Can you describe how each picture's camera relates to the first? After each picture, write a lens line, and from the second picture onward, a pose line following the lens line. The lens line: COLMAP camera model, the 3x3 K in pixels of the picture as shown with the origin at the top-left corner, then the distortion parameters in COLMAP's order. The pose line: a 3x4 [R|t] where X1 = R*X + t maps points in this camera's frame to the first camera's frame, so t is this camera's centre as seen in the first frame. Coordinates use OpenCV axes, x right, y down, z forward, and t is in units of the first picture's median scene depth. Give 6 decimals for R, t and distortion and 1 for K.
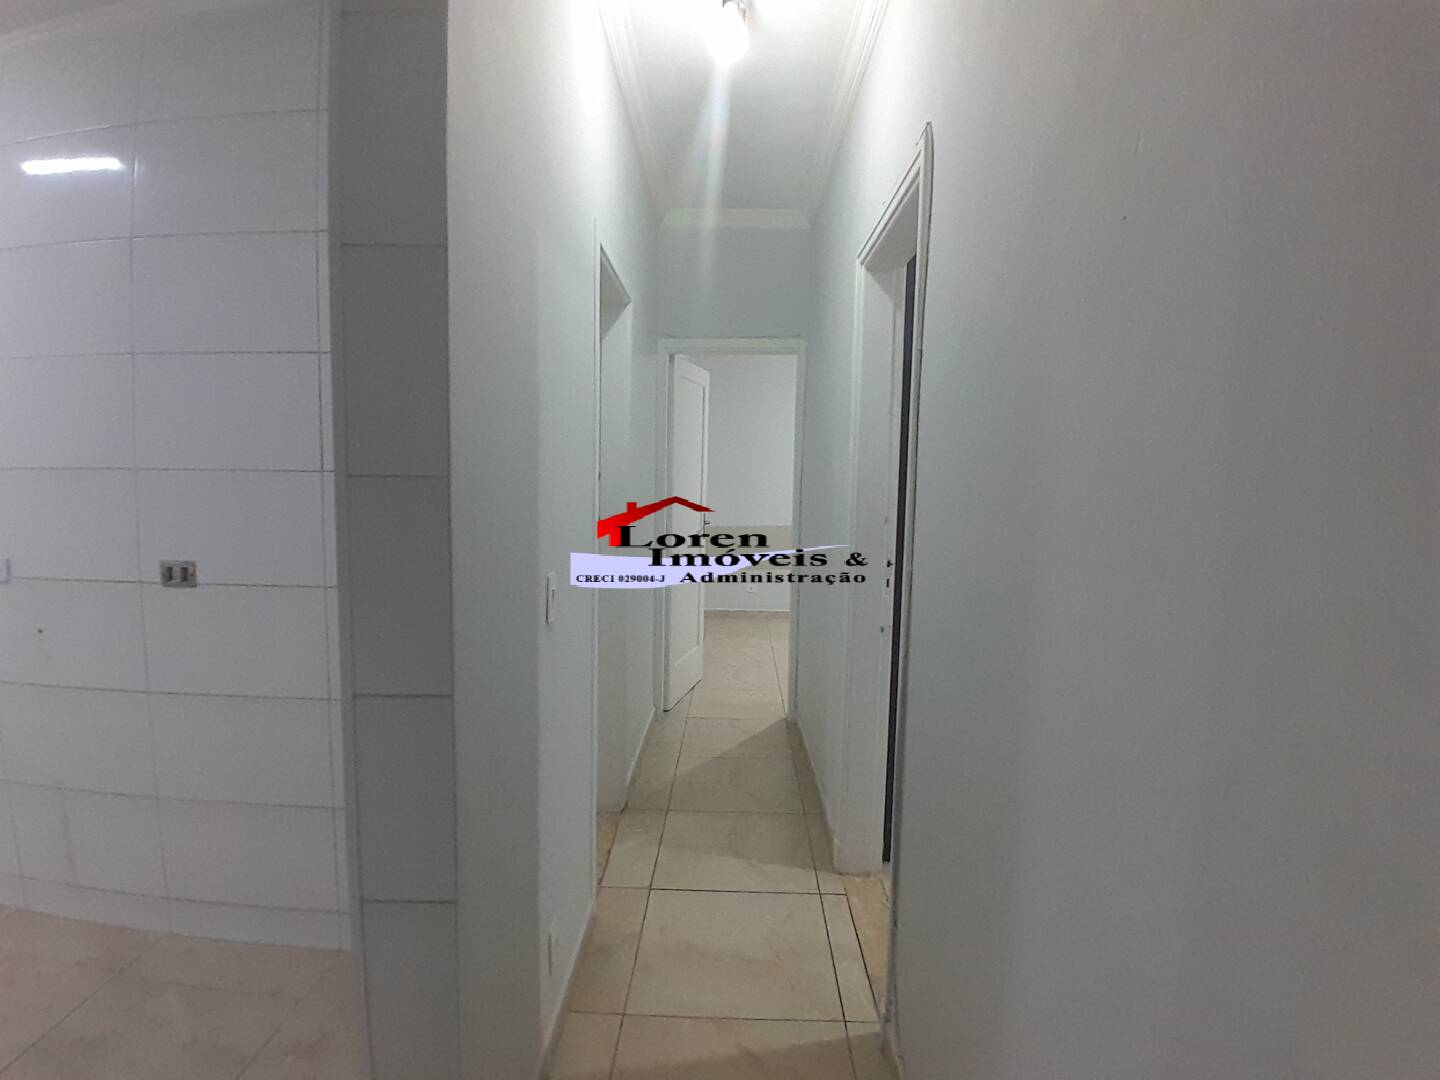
lens RADIAL K [[716.3, 0, 717.6], [0, 716.3, 539.2], [0, 0, 1]] dist [-0.034072, -0.000725]
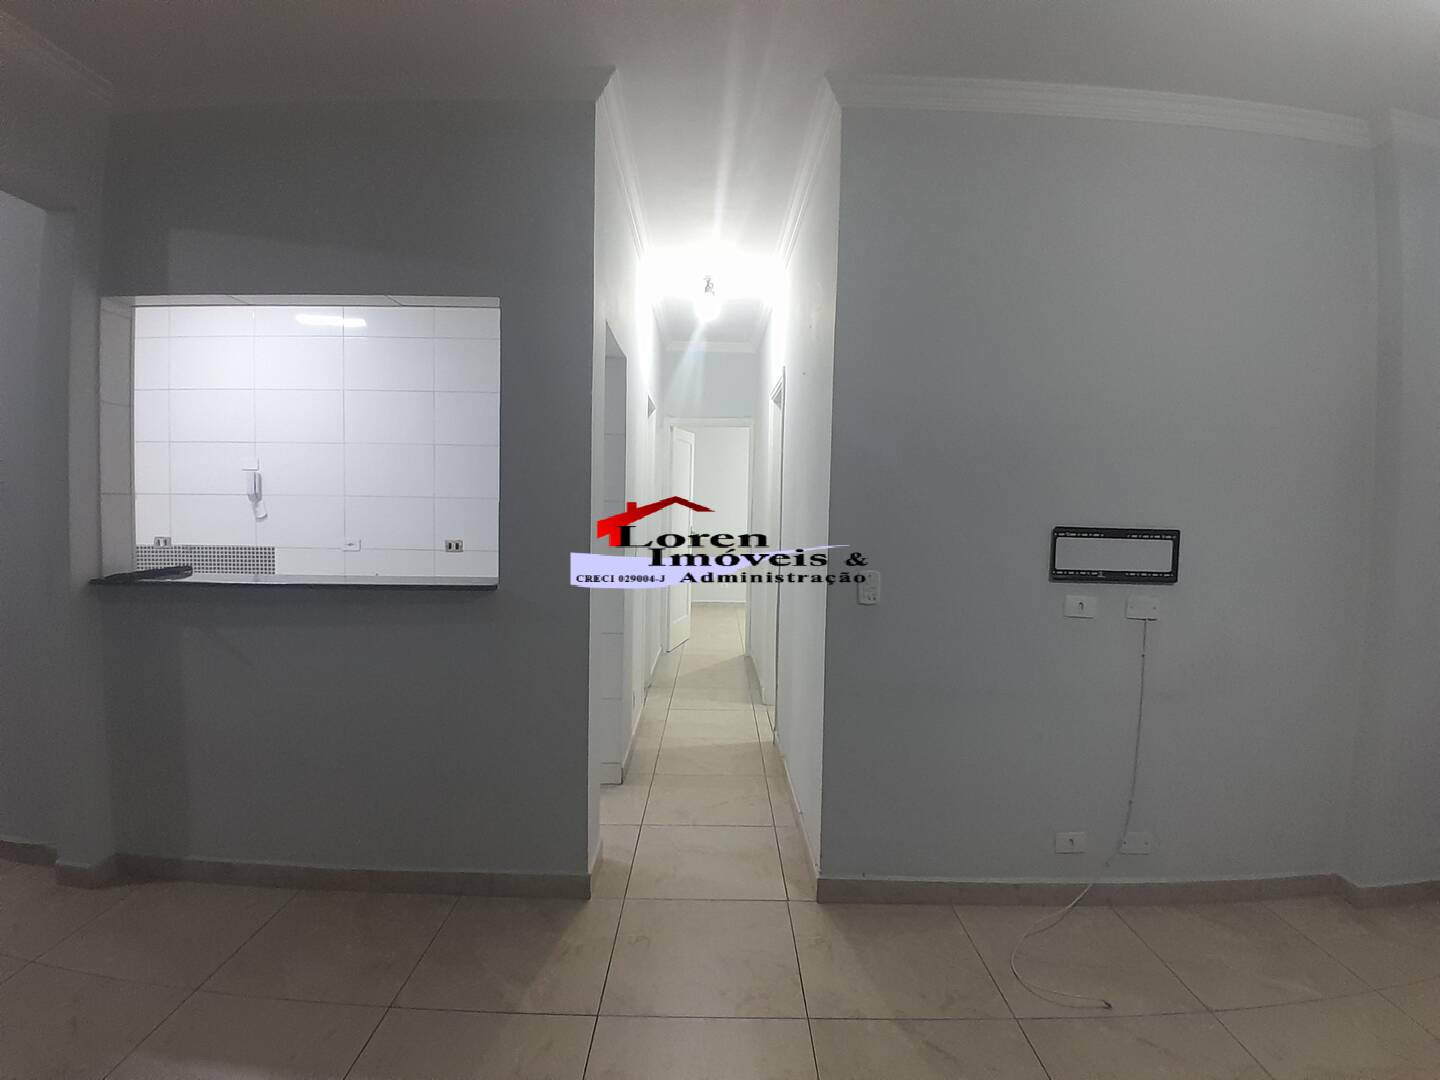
lens RADIAL K [[716.3, 0, 719.4], [0, 716.3, 538.4], [0, 0, 1]] dist [-0.034072, -0.000725]
pose [[0.999485, -0.002462, 0.031986, -0.009514], [0.003706, 0.999236, -0.038908, 0.059437], [-0.031866, 0.039007, 0.998731, -0.639383]]
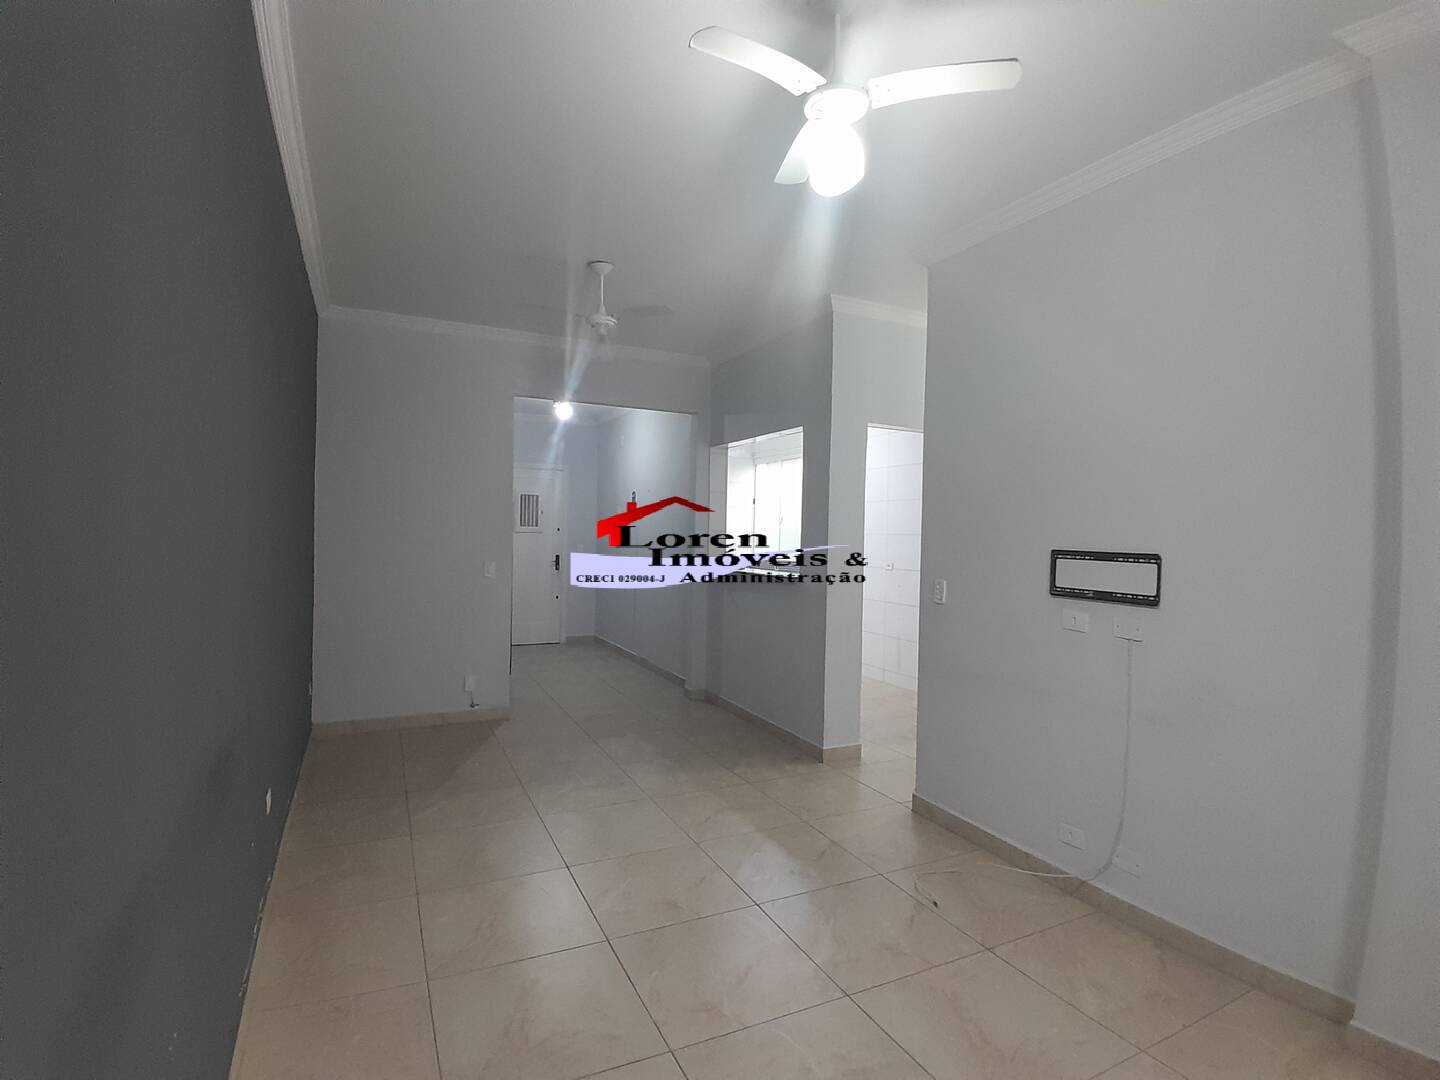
lens RADIAL K [[716.3, 0, 718.6], [0, 716.3, 535.0], [0, 0, 1]] dist [-0.034072, -0.000725]
pose [[0.458199, -0.009109, -0.888803, 2.011403], [-0.081543, 0.995300, -0.052238, 0.103794], [0.885101, 0.096411, 0.455303, -0.699440]]
